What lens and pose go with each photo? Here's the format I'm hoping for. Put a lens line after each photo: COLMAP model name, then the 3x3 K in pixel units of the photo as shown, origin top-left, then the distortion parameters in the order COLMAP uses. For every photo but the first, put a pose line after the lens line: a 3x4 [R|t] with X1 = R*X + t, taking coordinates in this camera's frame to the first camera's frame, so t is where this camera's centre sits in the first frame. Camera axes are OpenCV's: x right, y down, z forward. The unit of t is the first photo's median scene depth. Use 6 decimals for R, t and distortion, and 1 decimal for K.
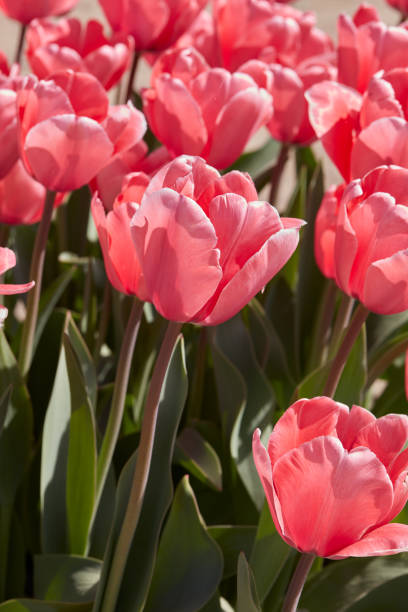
lens RADIAL K [[1525.6, 0, 204.0], [0, 1525.6, 306.0], [0, 0, 1]] dist [-0.022051, 0.334442]
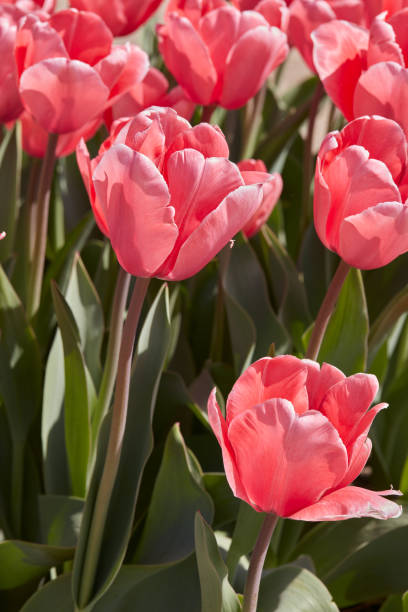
lens RADIAL K [[1525.6, 0, 204.0], [0, 1525.6, 306.0], [0, 0, 1]] dist [-0.022051, 0.334442]
pose [[0.996759, 0.016597, -0.078713, 0.096056], [-0.011851, 0.998105, 0.060387, -0.029396], [0.079566, -0.059259, 0.995067, 0.017338]]
